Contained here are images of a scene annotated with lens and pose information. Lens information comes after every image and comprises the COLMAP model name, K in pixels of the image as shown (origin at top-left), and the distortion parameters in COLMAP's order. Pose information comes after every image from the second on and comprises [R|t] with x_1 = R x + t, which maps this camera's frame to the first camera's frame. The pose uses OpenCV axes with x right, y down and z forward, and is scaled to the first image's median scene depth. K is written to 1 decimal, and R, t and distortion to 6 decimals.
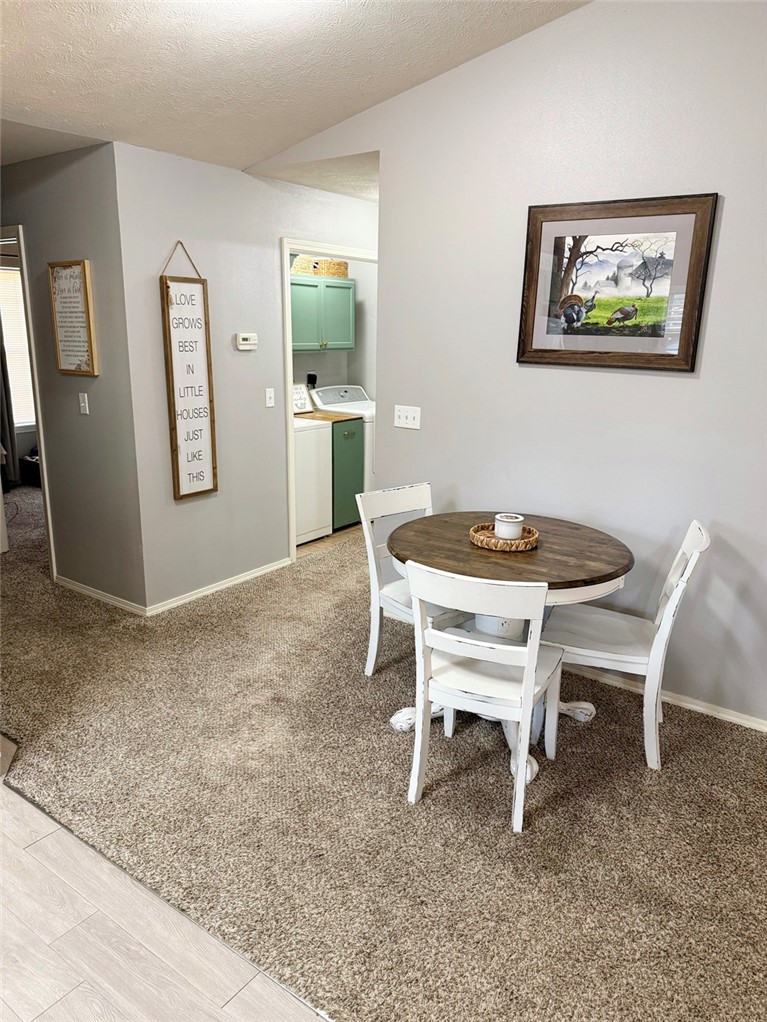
lens RADIAL K [[719.7, 0, 383.4], [0, 719.7, 514.1], [0, 0, 1]] dist [0.042584, 0.000118]
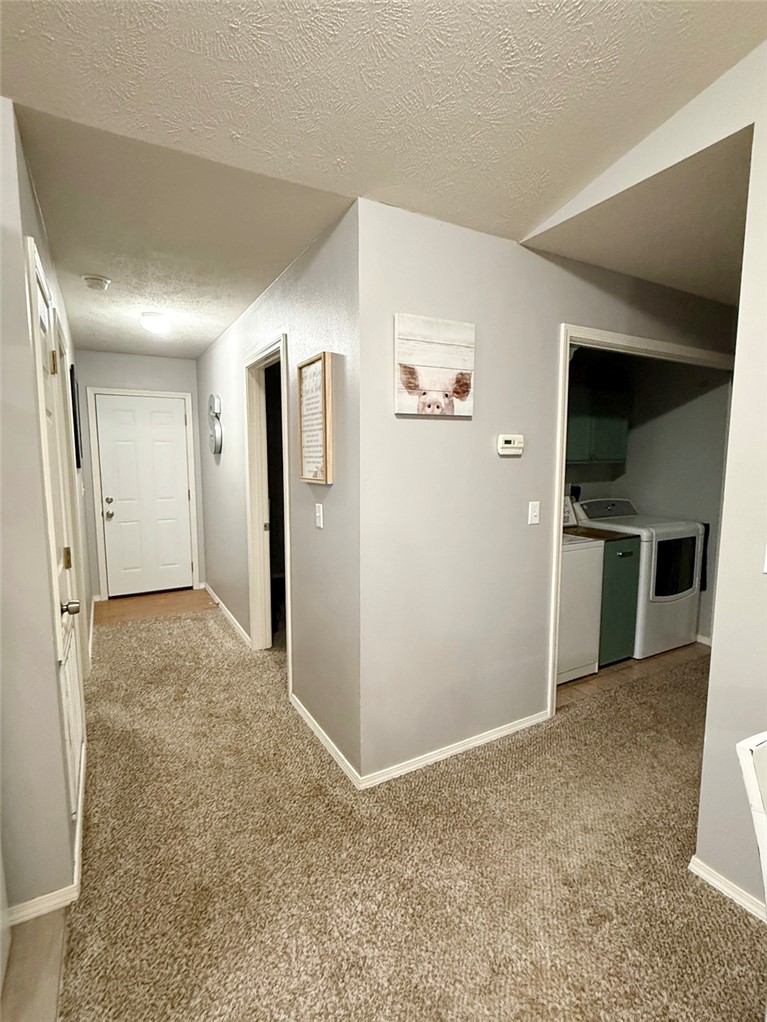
lens RADIAL K [[498.9, 0, 386.4], [0, 498.9, 509.8], [0, 0, 1]] dist [0.000916, 0.000010]
pose [[0.914840, 0.029839, -0.402713, -0.078174], [-0.088009, 0.988026, -0.126722, -0.074368], [0.394110, 0.151373, 0.906512, 0.399555]]
